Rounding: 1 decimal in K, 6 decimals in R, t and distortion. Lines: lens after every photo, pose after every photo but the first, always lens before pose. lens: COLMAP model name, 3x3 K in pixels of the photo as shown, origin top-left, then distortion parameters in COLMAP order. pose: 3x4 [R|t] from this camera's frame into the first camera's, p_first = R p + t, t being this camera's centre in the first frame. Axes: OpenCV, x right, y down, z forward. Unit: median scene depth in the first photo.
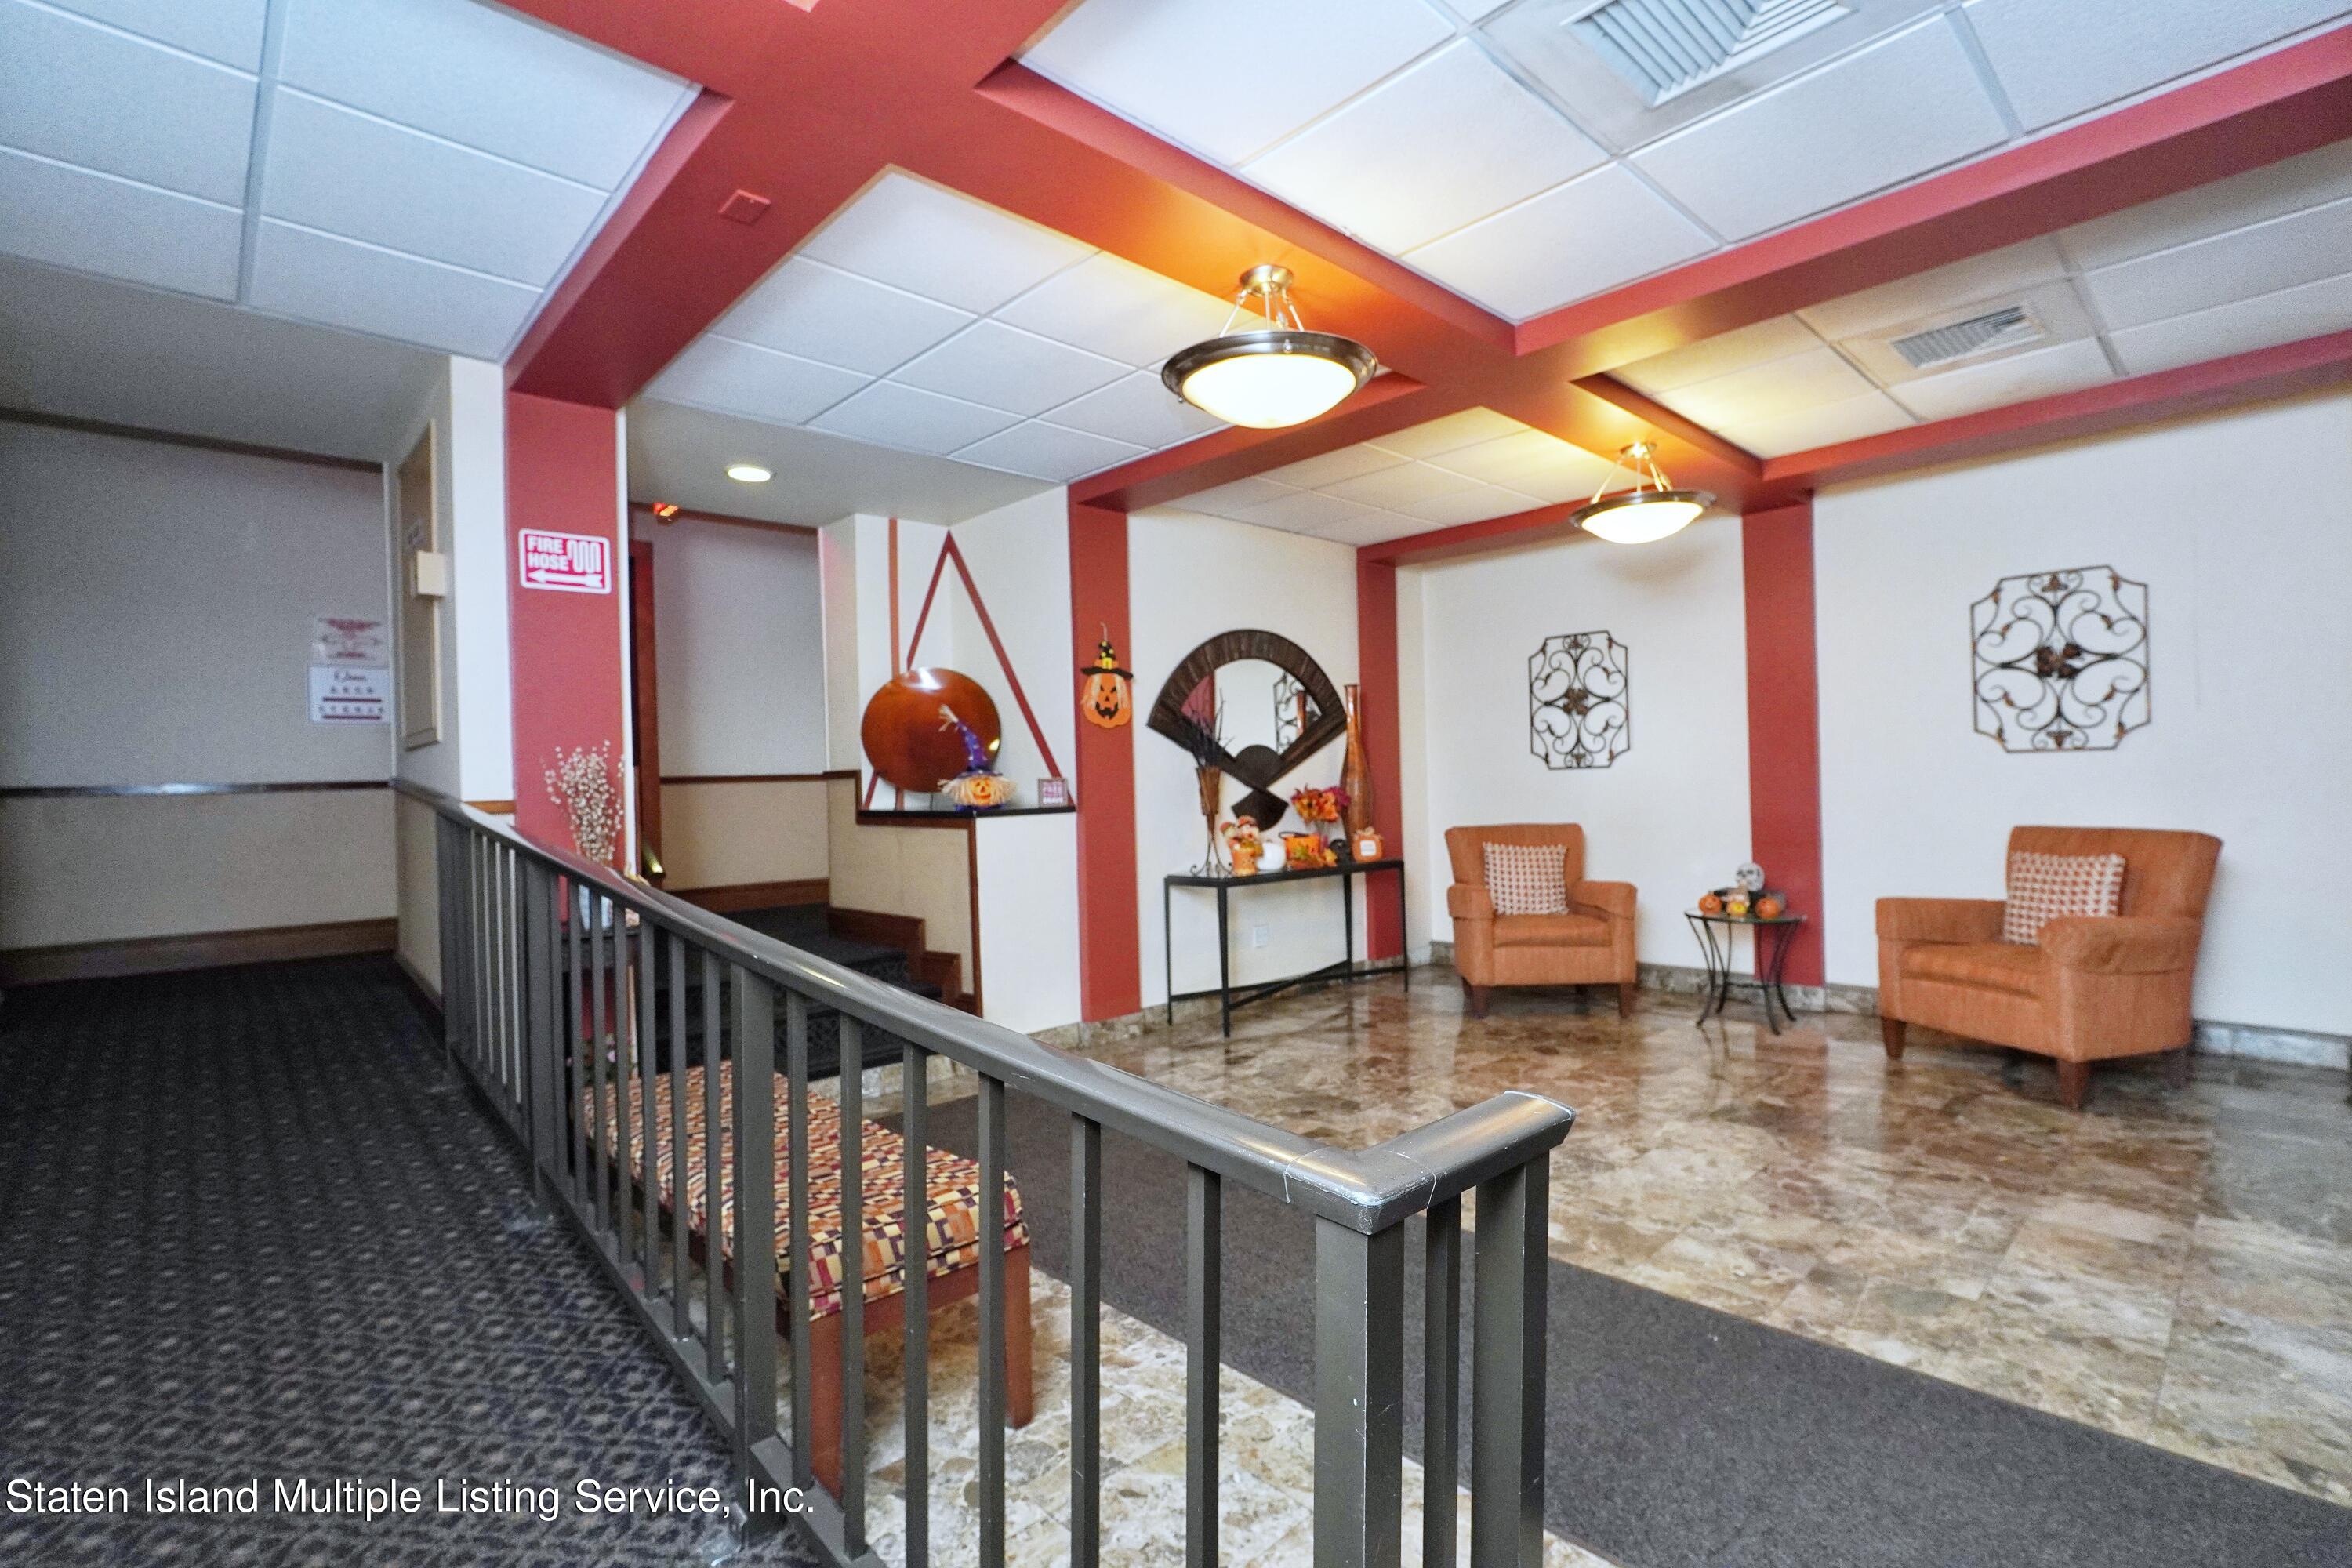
lens RADIAL K [[1070.1, 0, 1172.1], [0, 1070.1, 785.3], [0, 0, 1]] dist [-0.024446, 0.008796]
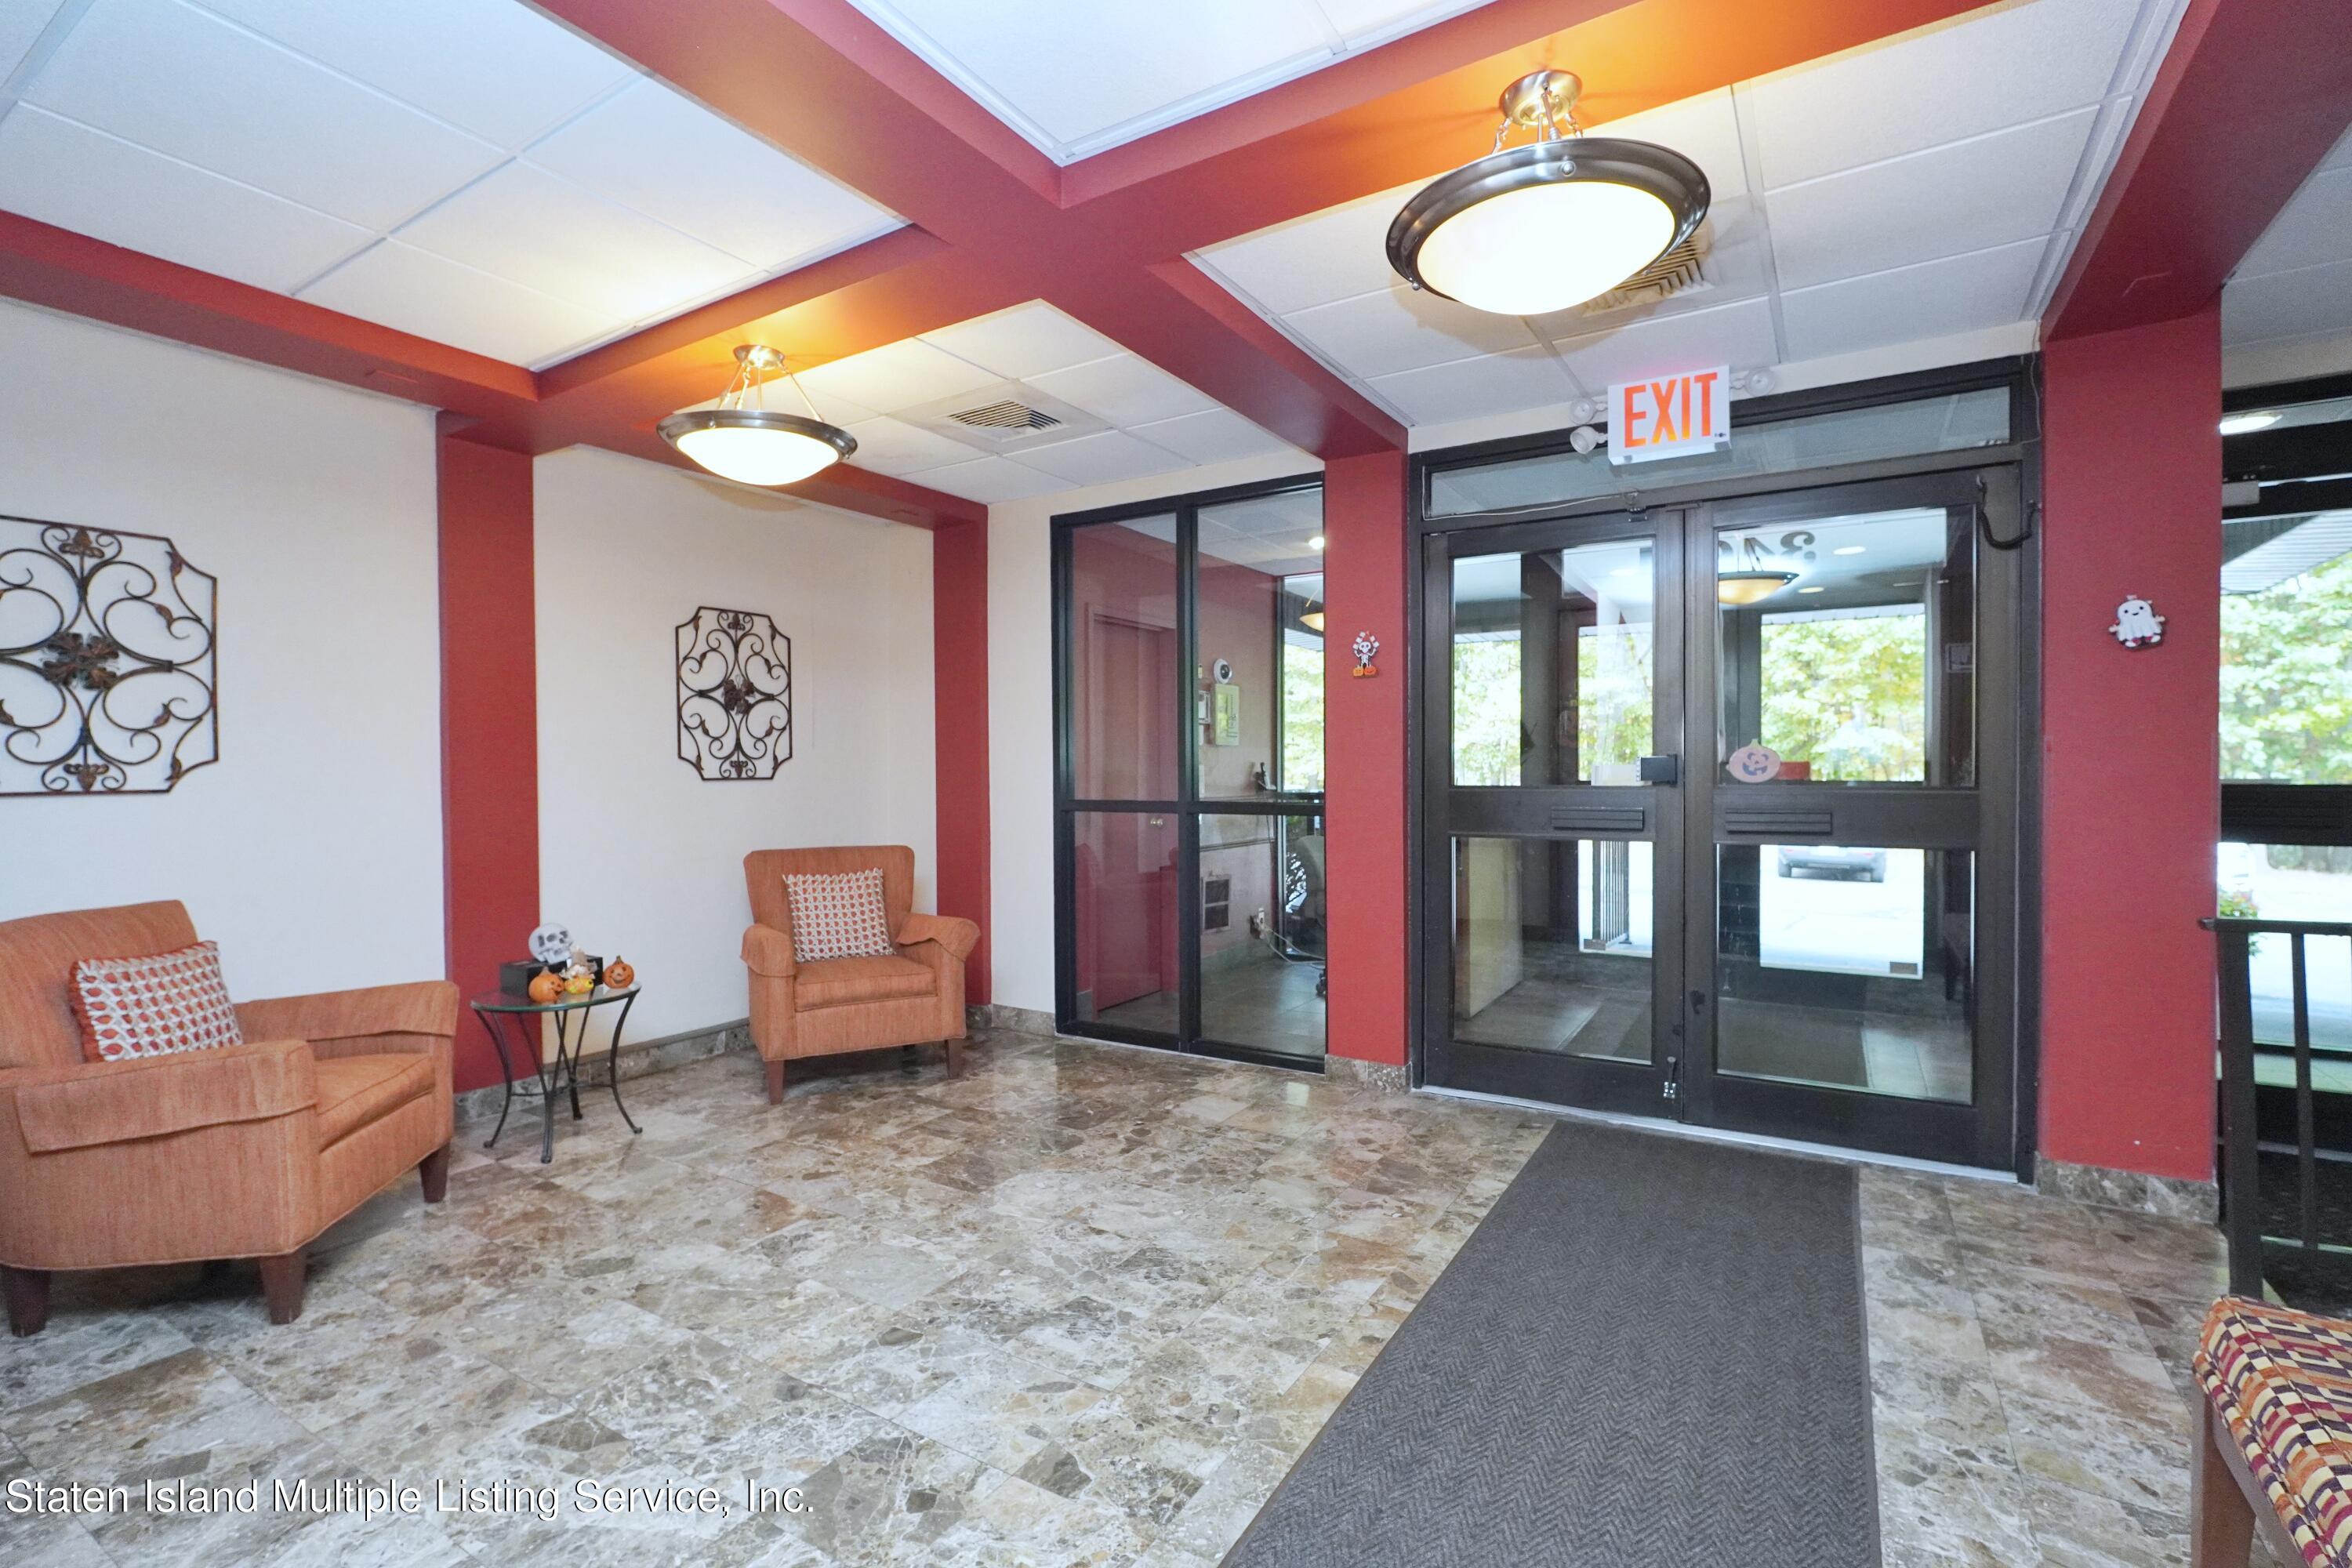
lens RADIAL K [[1070.1, 0, 1173.6], [0, 1070.1, 783.0], [0, 0, 1]] dist [-0.024446, 0.008796]
pose [[-0.256407, 0.019039, 0.966381, -0.312802], [0.018247, 0.999723, -0.014854, -0.005689], [-0.966397, 0.013825, -0.256683, 0.859511]]
